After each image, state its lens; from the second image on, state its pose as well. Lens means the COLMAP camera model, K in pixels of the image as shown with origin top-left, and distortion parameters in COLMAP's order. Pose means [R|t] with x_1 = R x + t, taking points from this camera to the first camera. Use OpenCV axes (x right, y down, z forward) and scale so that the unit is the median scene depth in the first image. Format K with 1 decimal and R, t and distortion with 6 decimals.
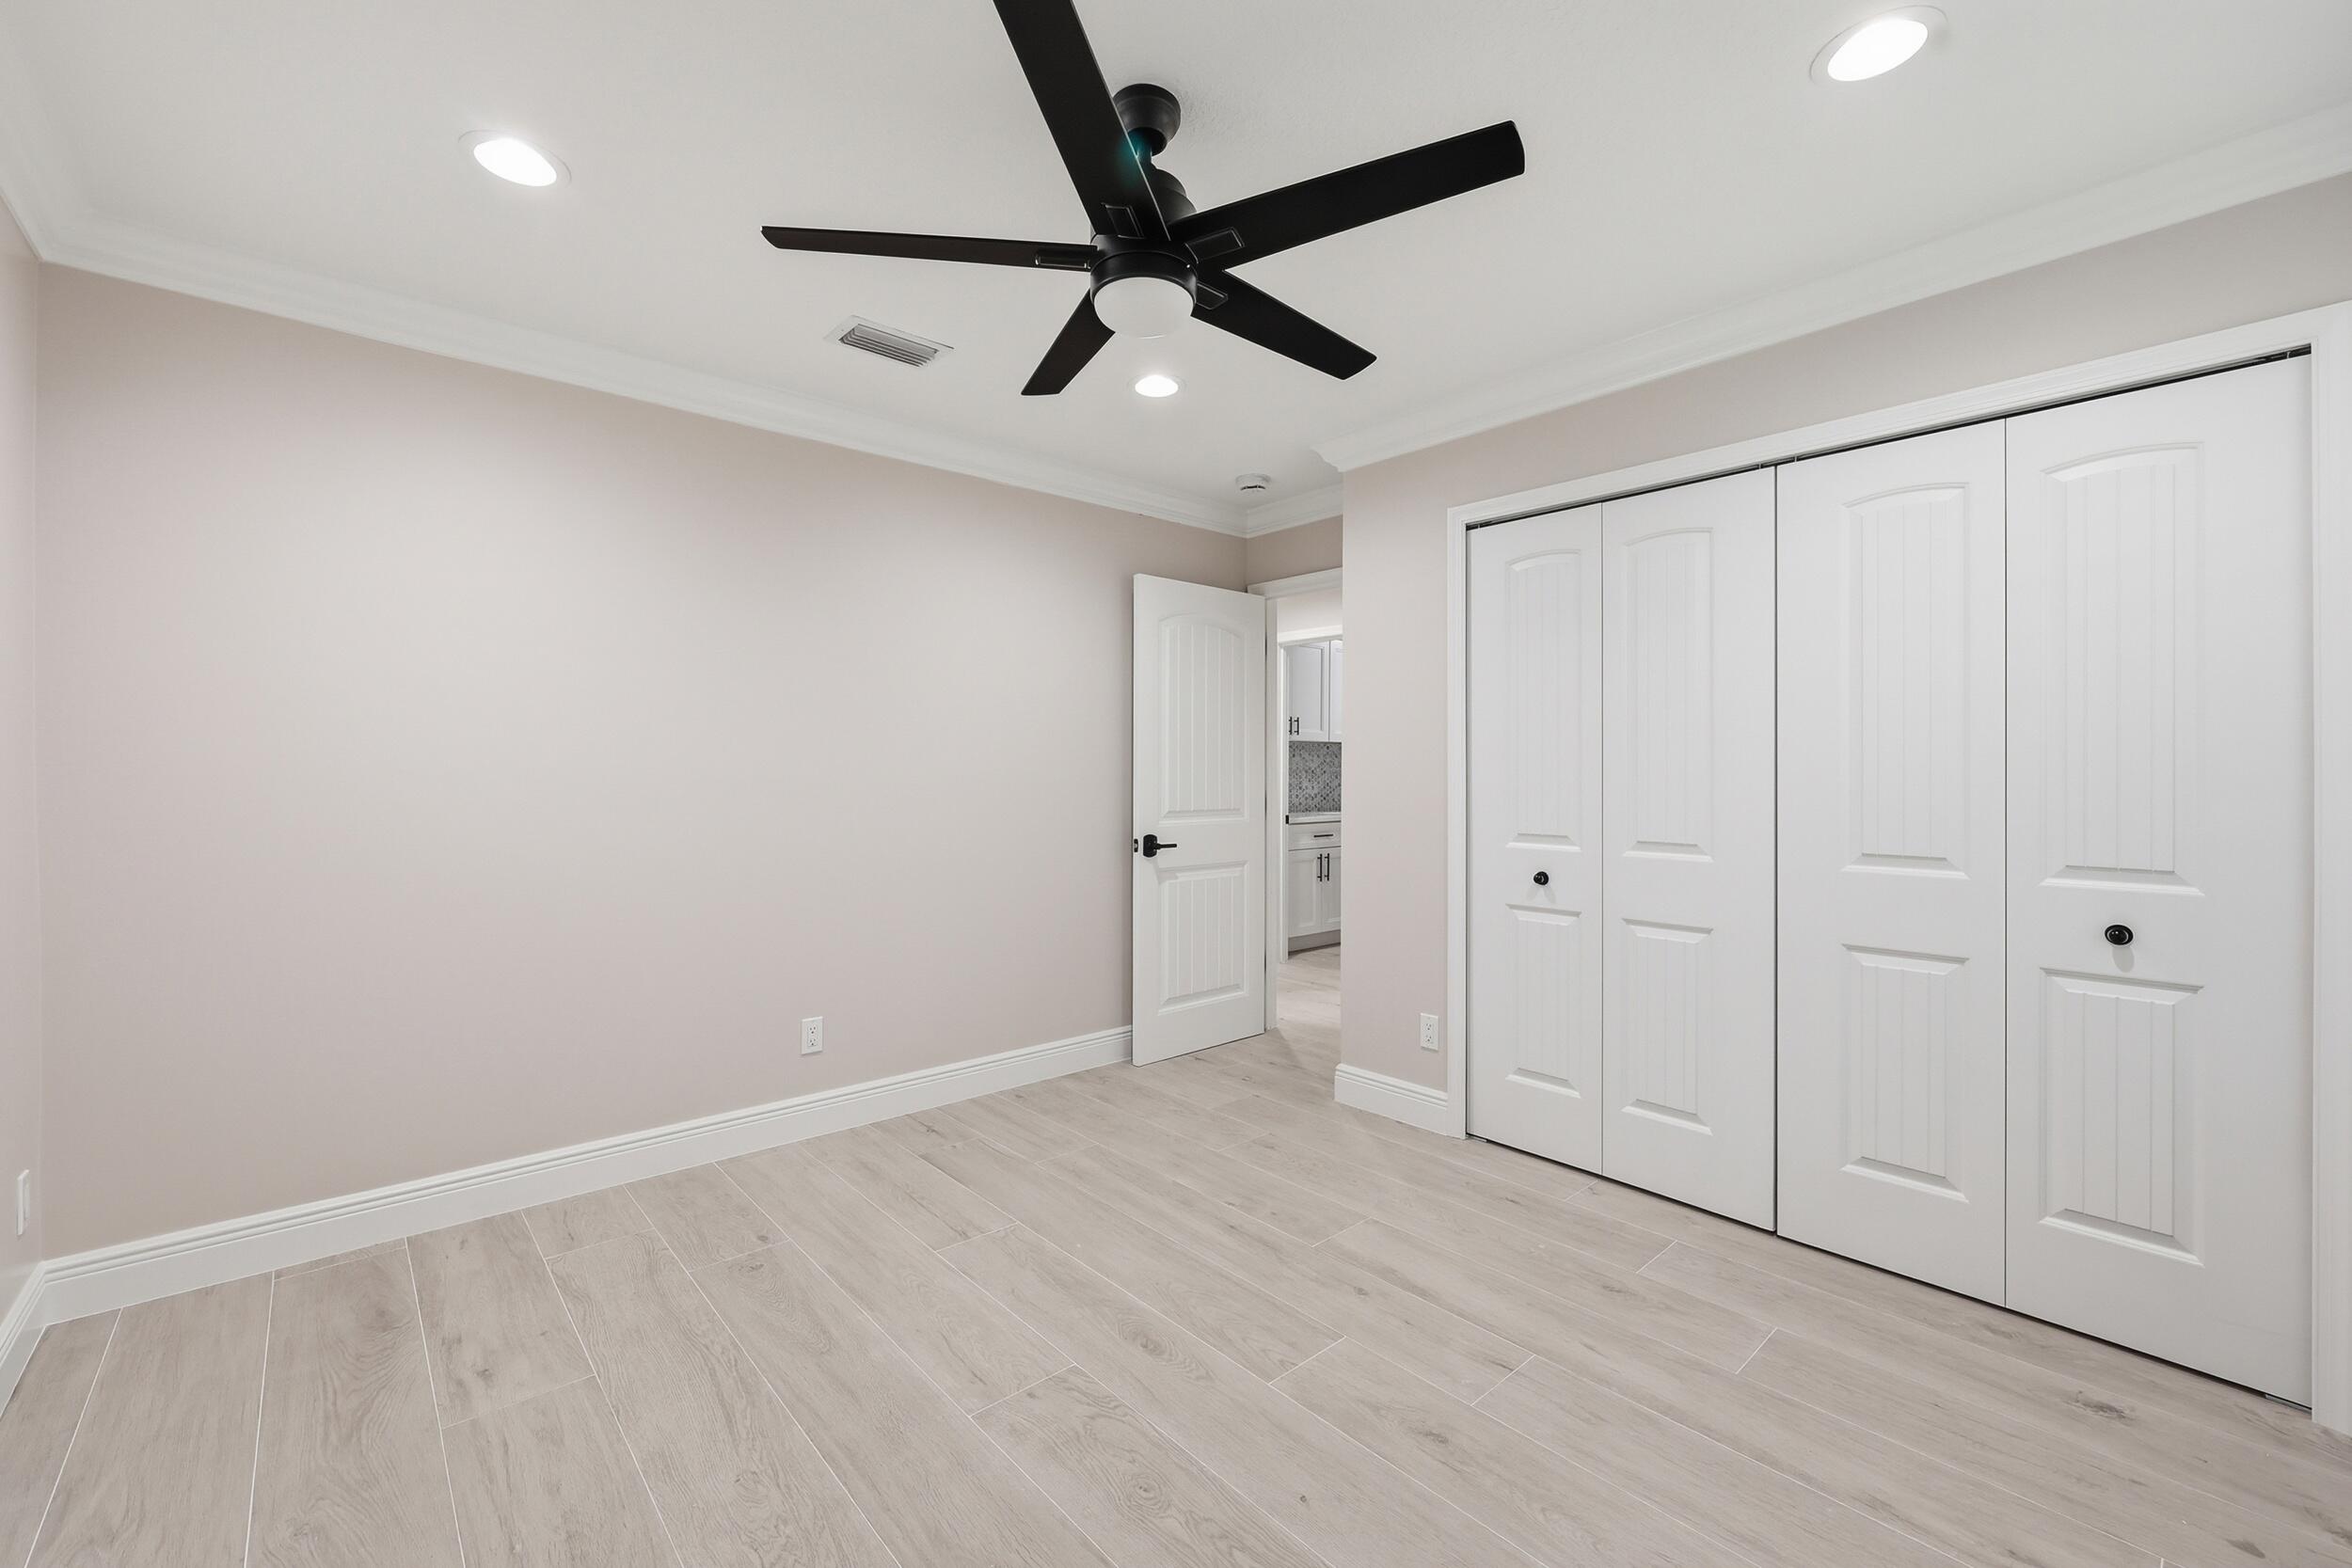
lens RADIAL K [[964.4, 0, 1169.1], [0, 964.4, 772.2], [0, 0, 1]] dist [-0.002319, 0.000417]
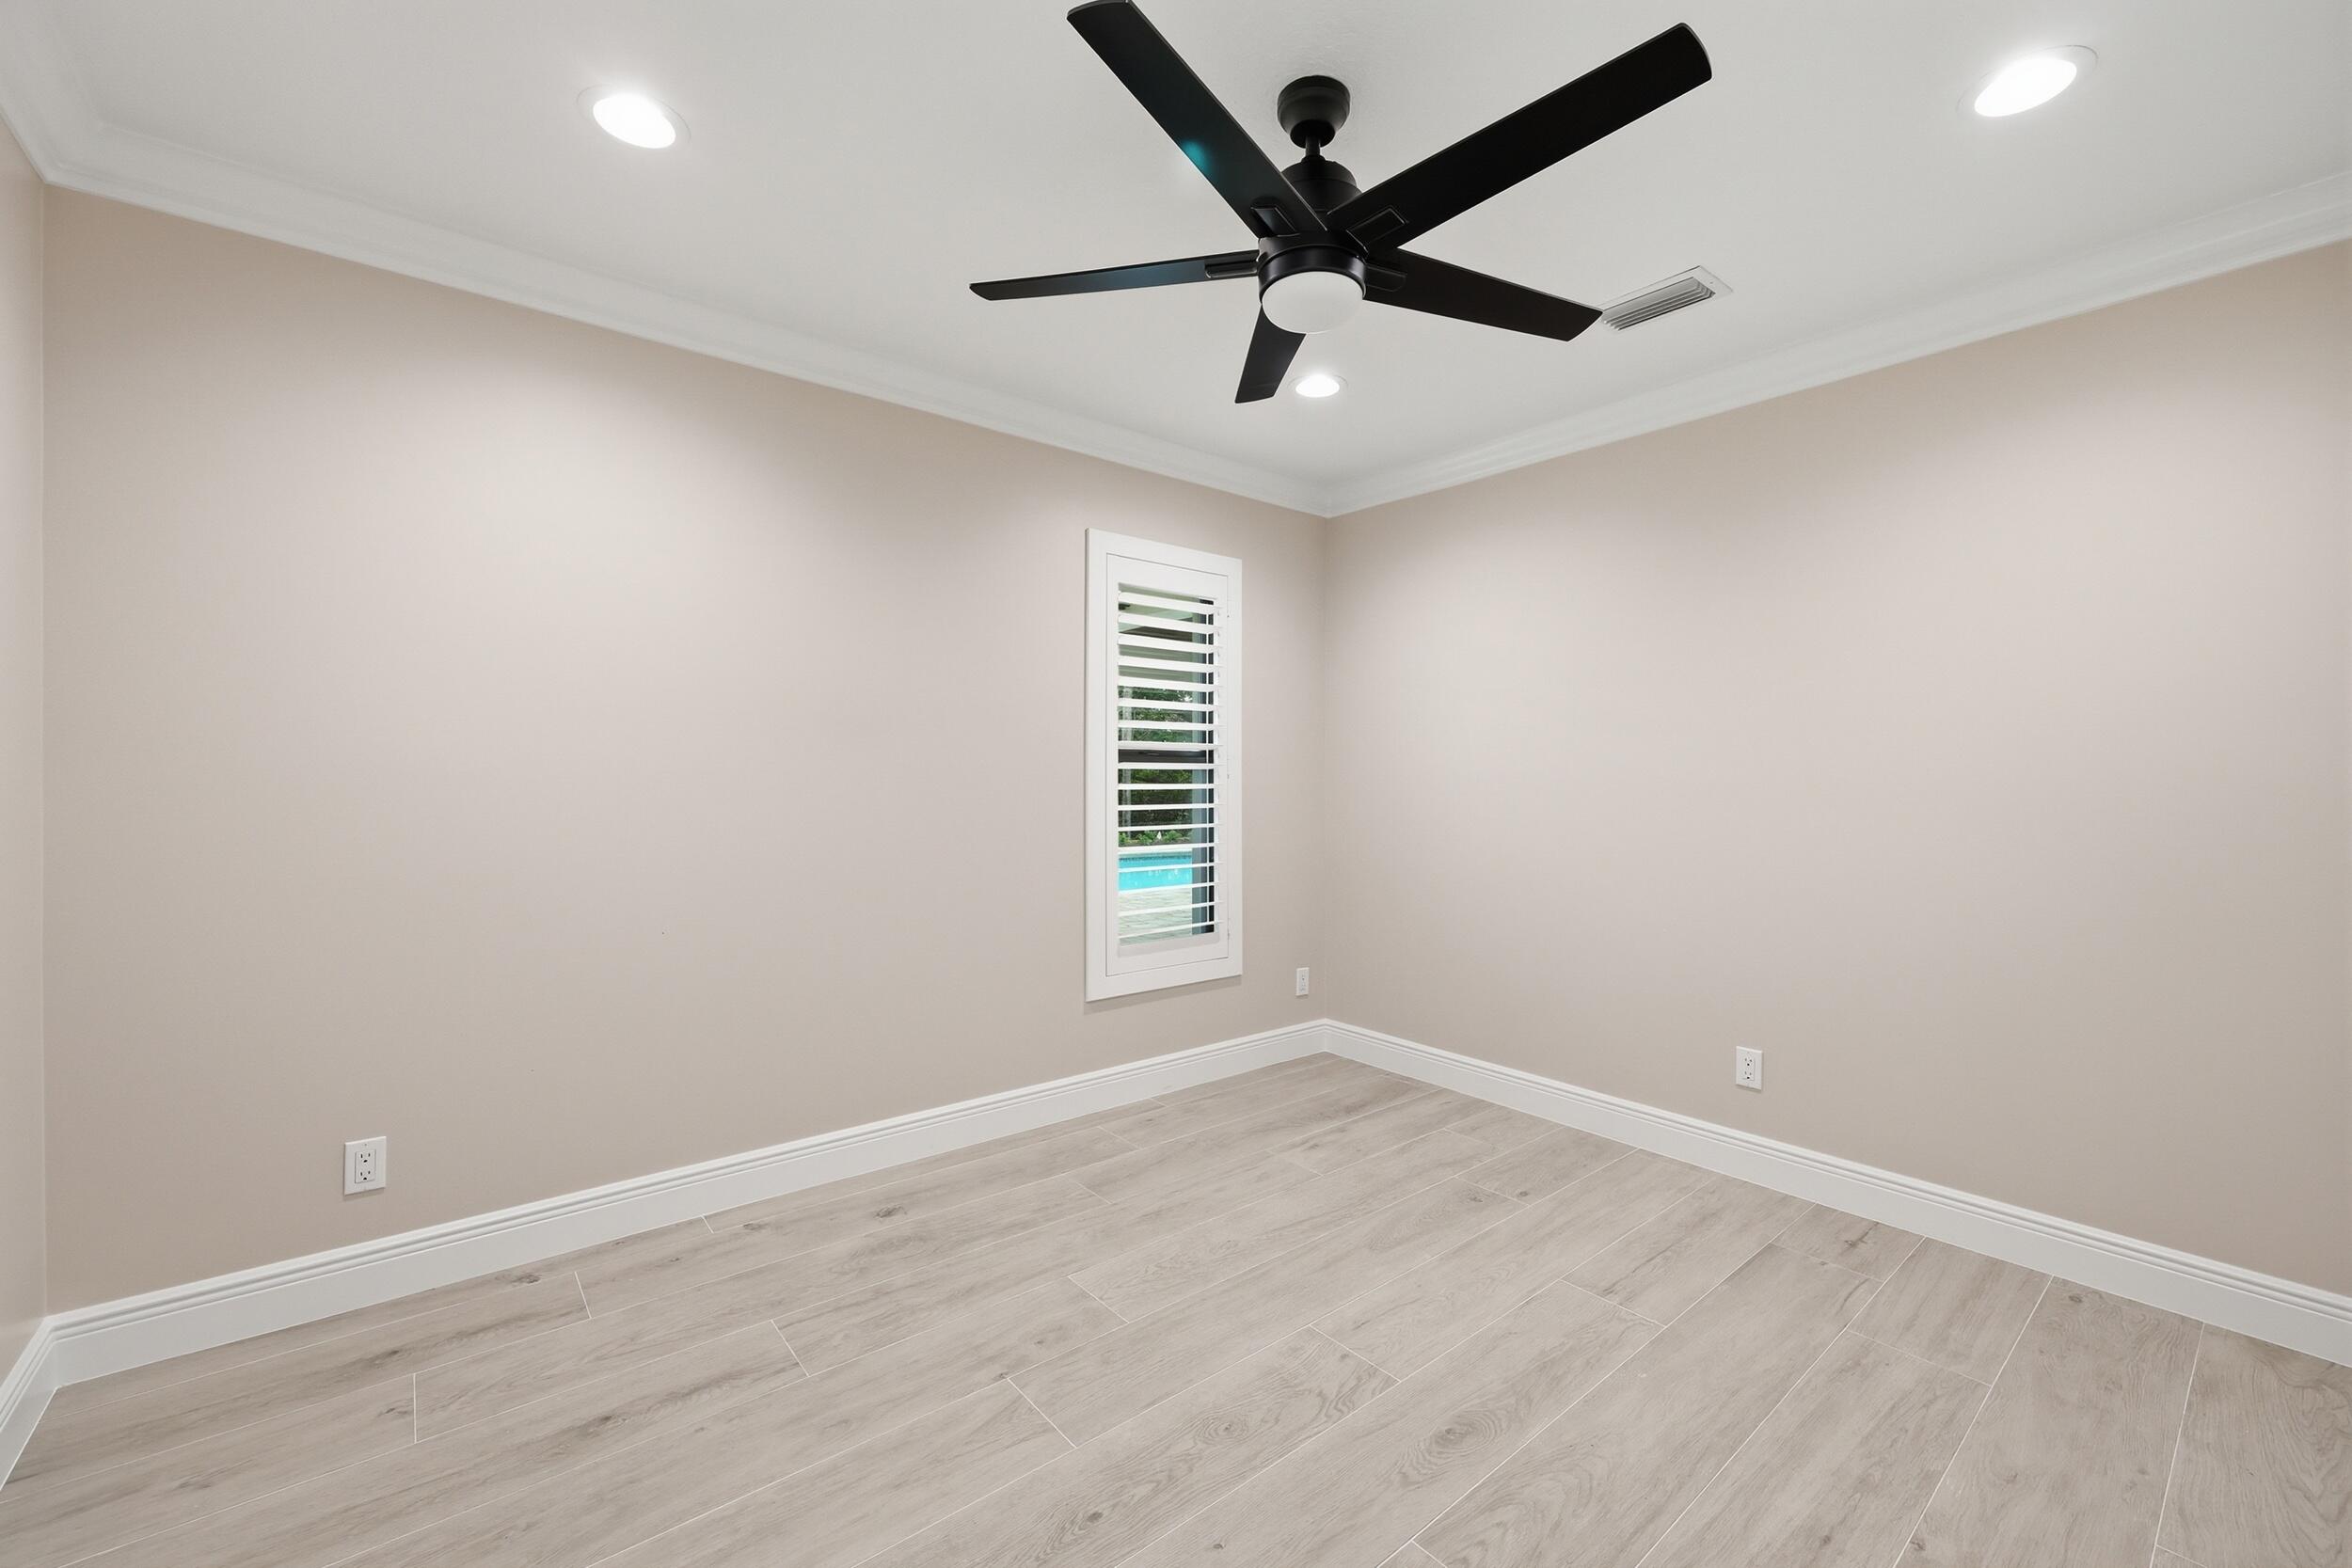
lens RADIAL K [[927.8, 0, 1176.0], [0, 927.8, 784.0], [0, 0, 1]] dist [0.000920, 0.000189]
pose [[-0.031838, 0.006282, -0.999473, 0.667178], [-0.005663, 0.999963, 0.006465, 0.003528], [0.999477, 0.005866, -0.031802, 0.630620]]
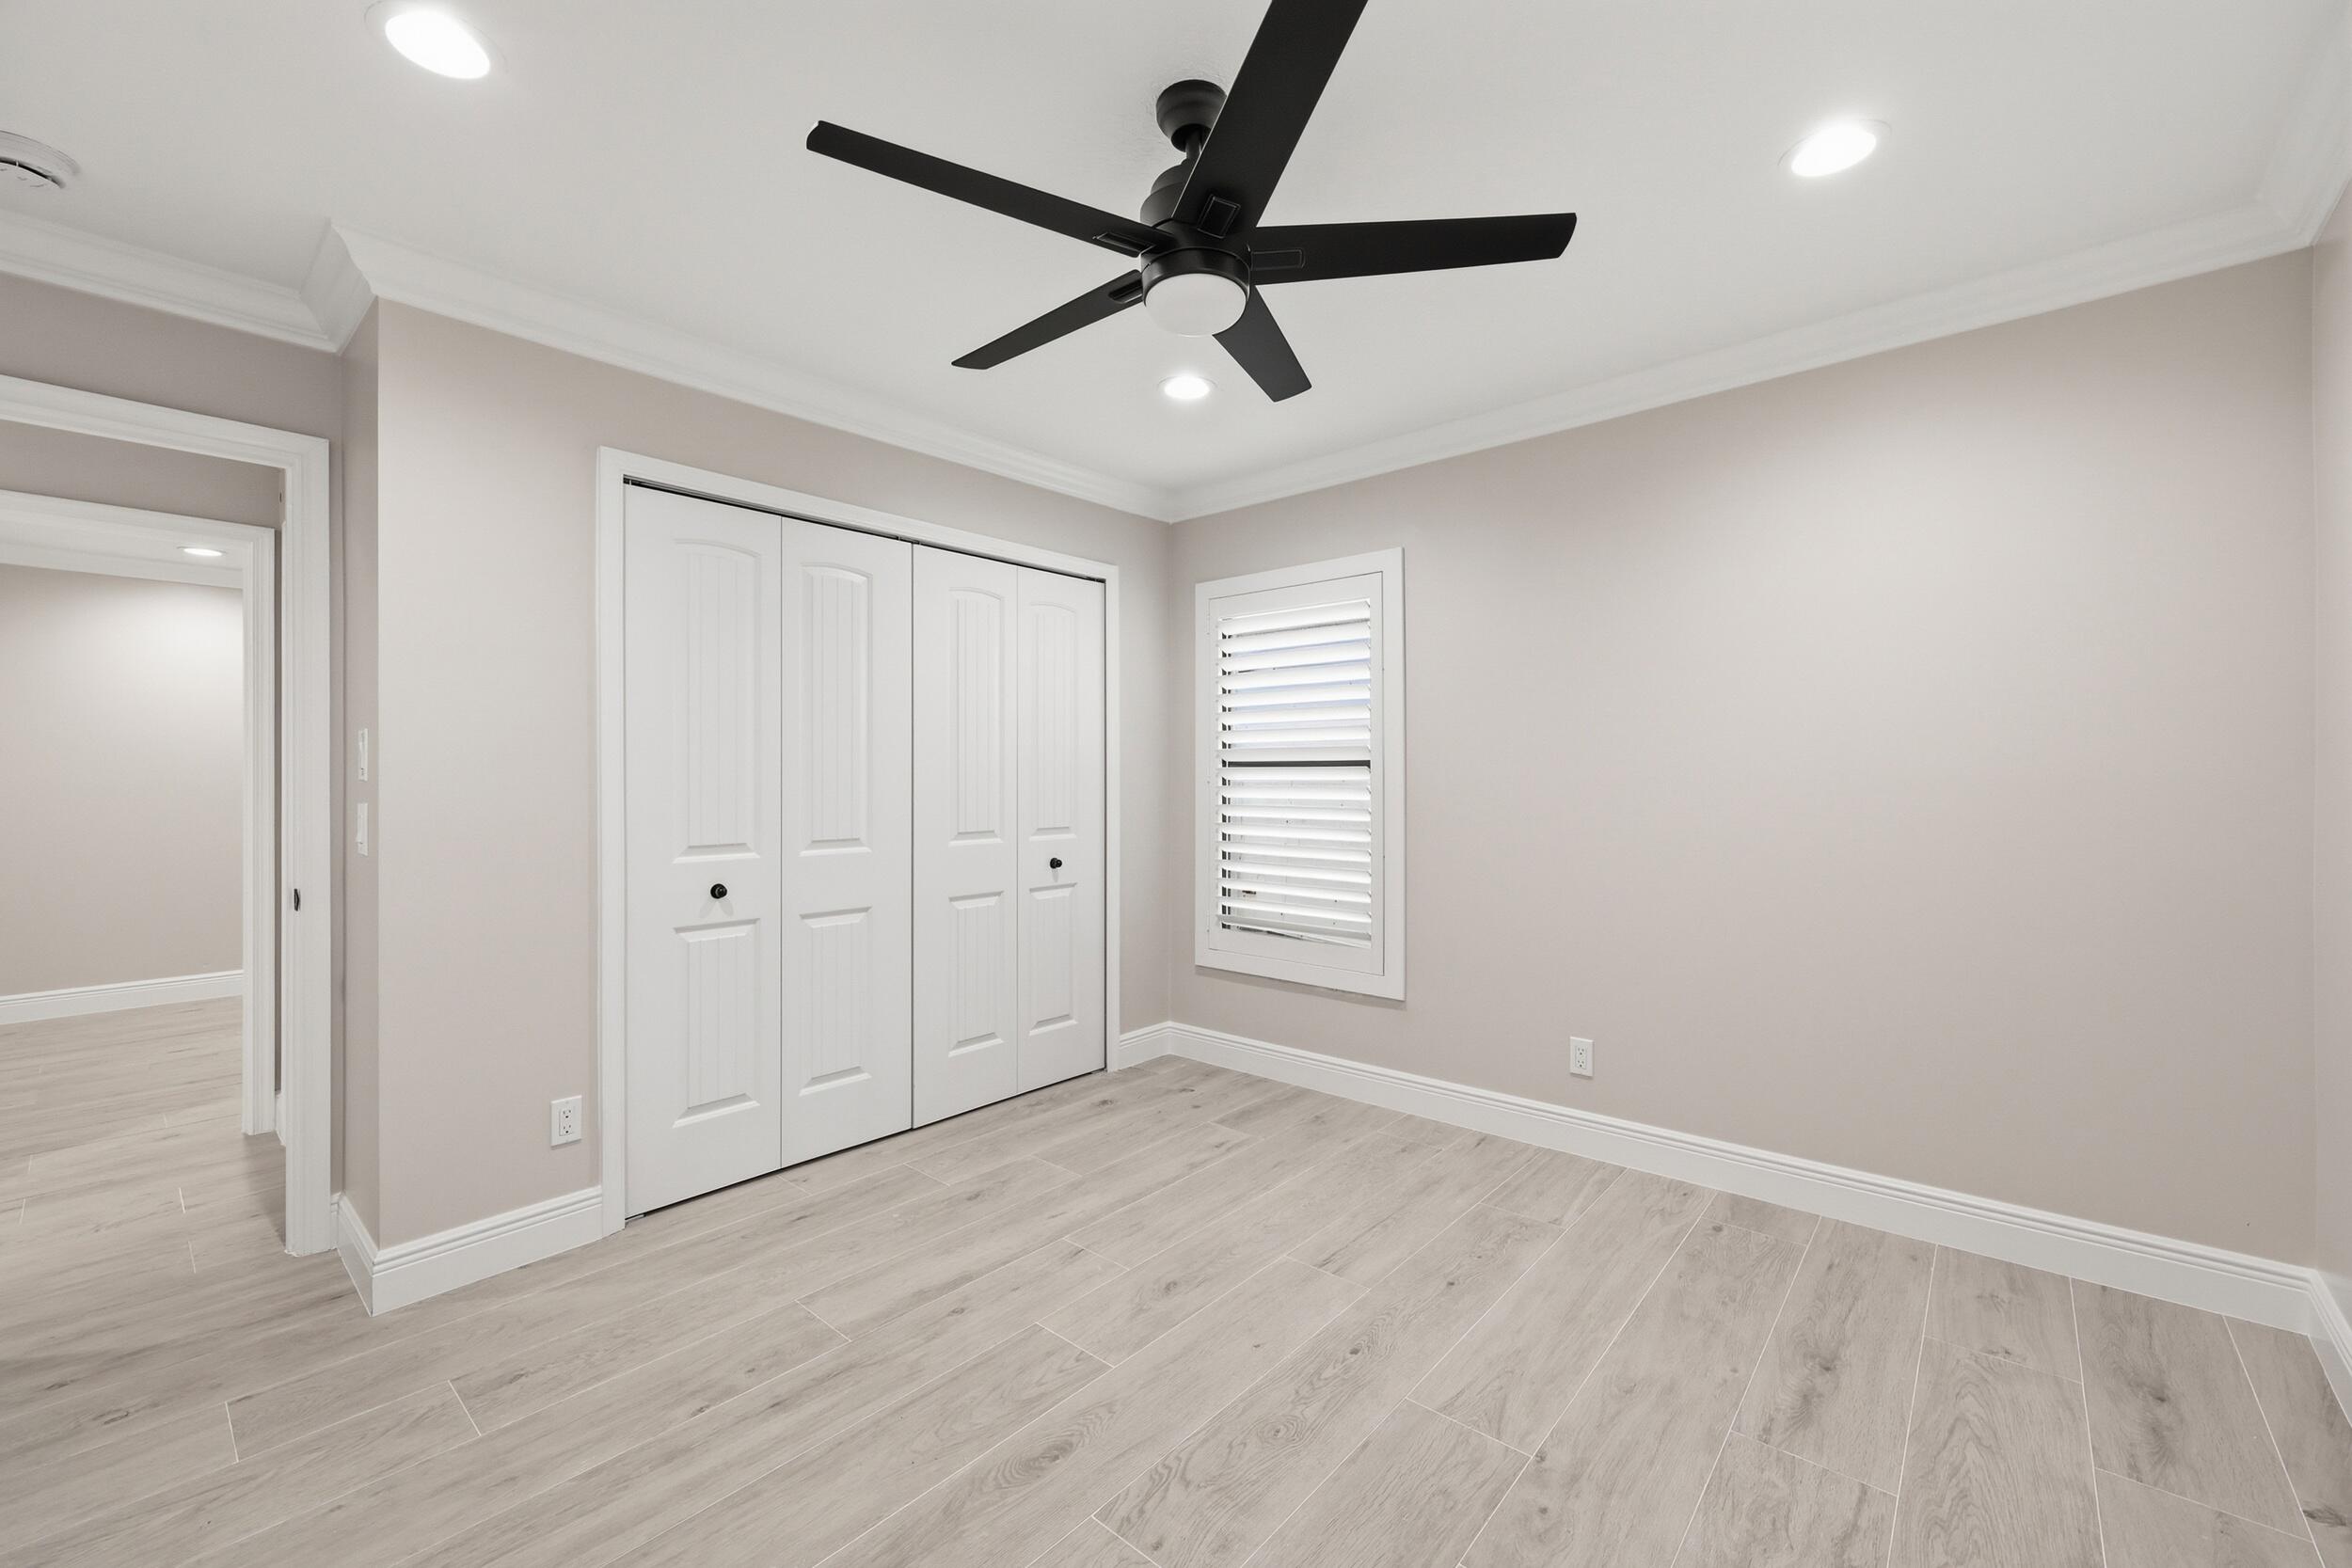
lens RADIAL K [[954.9, 0, 1176.0], [0, 954.9, 776.5], [0, 0, 1]] dist [0.001438, 0.000336]
pose [[-0.131183, -0.004888, 0.991346, -0.707096], [0.002287, 0.999984, 0.005233, -0.006335], [-0.991355, 0.002954, -0.131170, 0.815498]]
